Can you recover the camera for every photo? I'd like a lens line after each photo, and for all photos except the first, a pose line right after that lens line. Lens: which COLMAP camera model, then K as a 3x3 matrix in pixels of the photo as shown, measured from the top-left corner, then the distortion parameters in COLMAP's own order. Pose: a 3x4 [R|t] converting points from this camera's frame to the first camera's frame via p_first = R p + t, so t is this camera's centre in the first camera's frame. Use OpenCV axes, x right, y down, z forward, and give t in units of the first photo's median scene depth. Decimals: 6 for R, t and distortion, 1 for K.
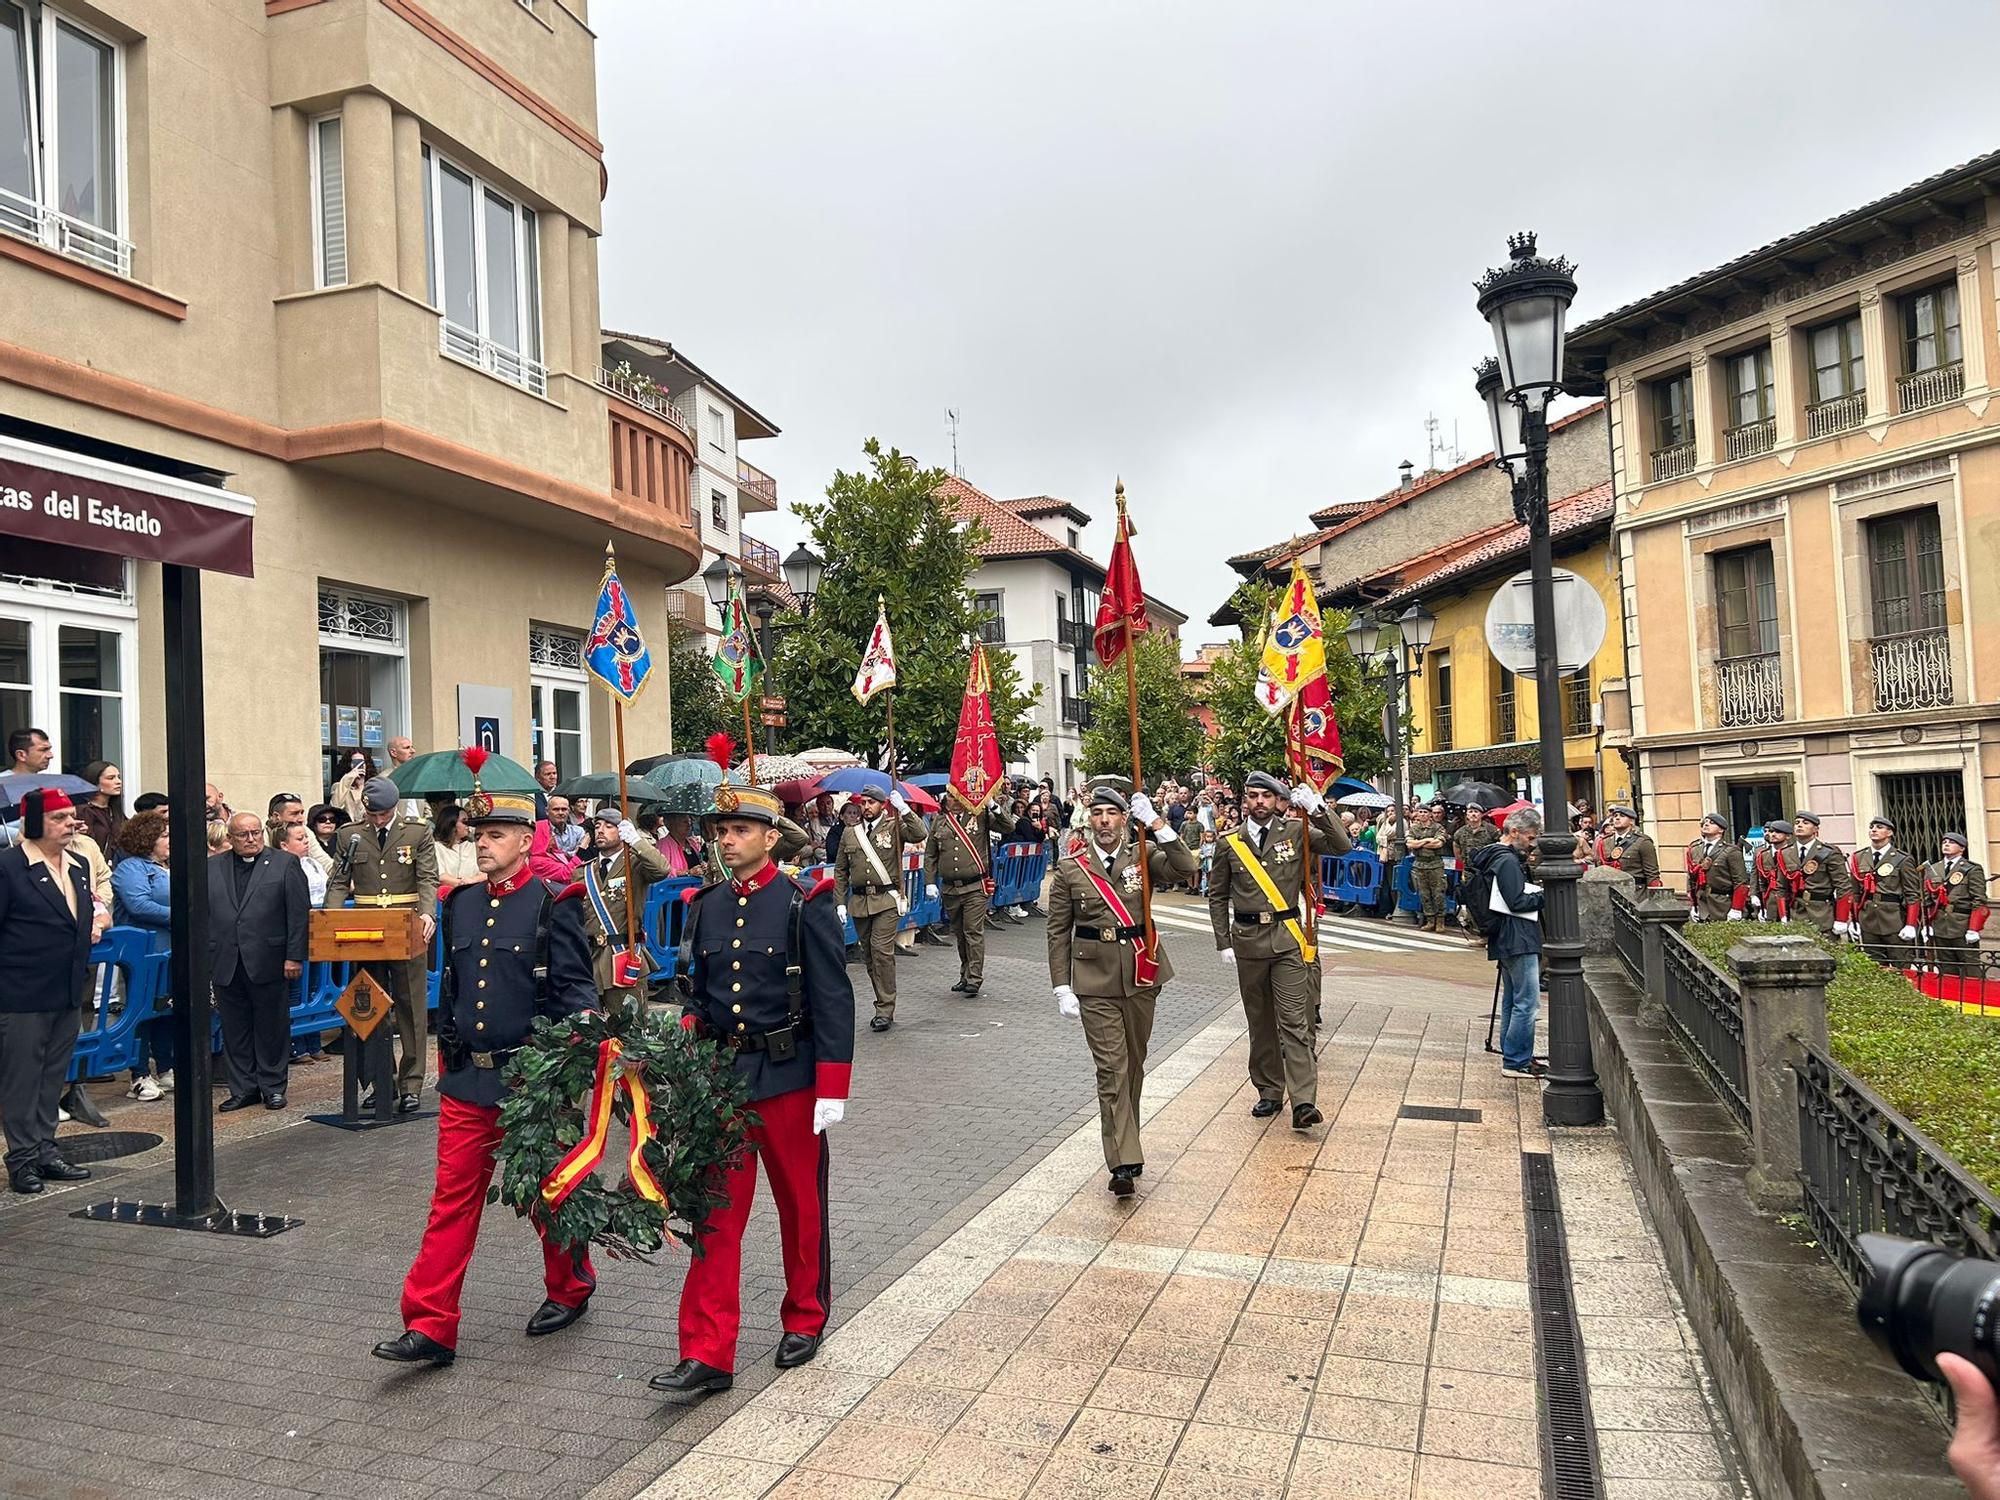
lens RADIAL K [[1493.6, 0, 978.0], [0, 1493.6, 774.5], [0, 0, 1]] dist [0.059346, -0.063244]
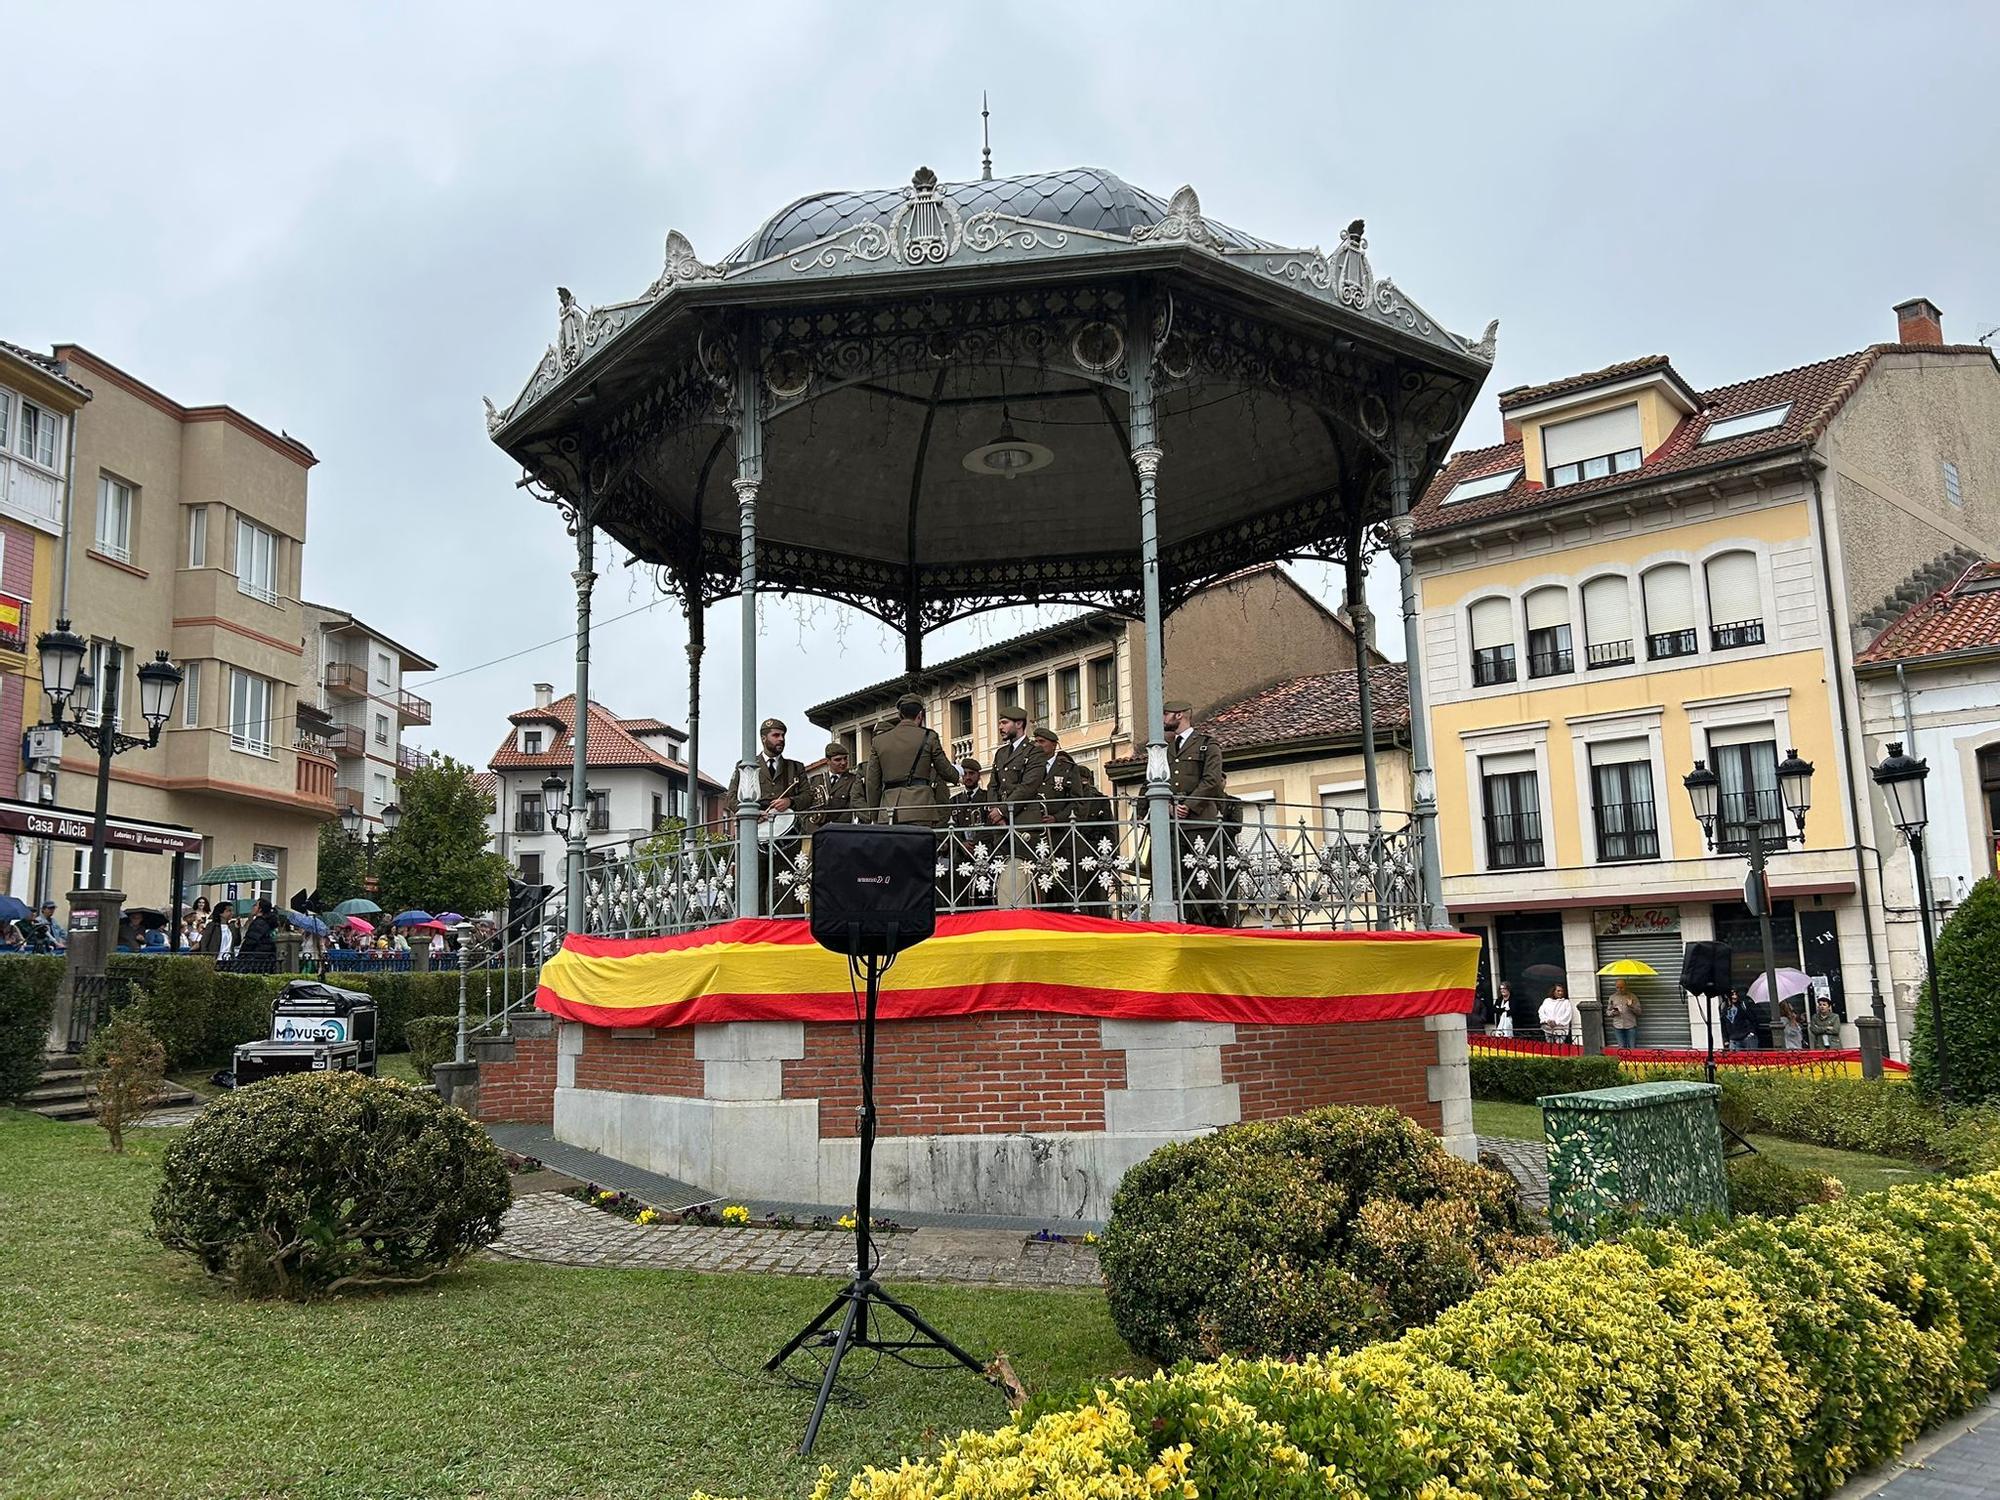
lens RADIAL K [[1532.5, 0, 1005.5], [0, 1532.5, 774.6], [0, 0, 1]] dist [0.008475, 0.003079]
pose [[0.979680, 0.041535, 0.196221, 0.336215], [-0.019241, 0.993273, -0.114184, 0.036830], [-0.199644, 0.108088, 0.973889, -1.415066]]
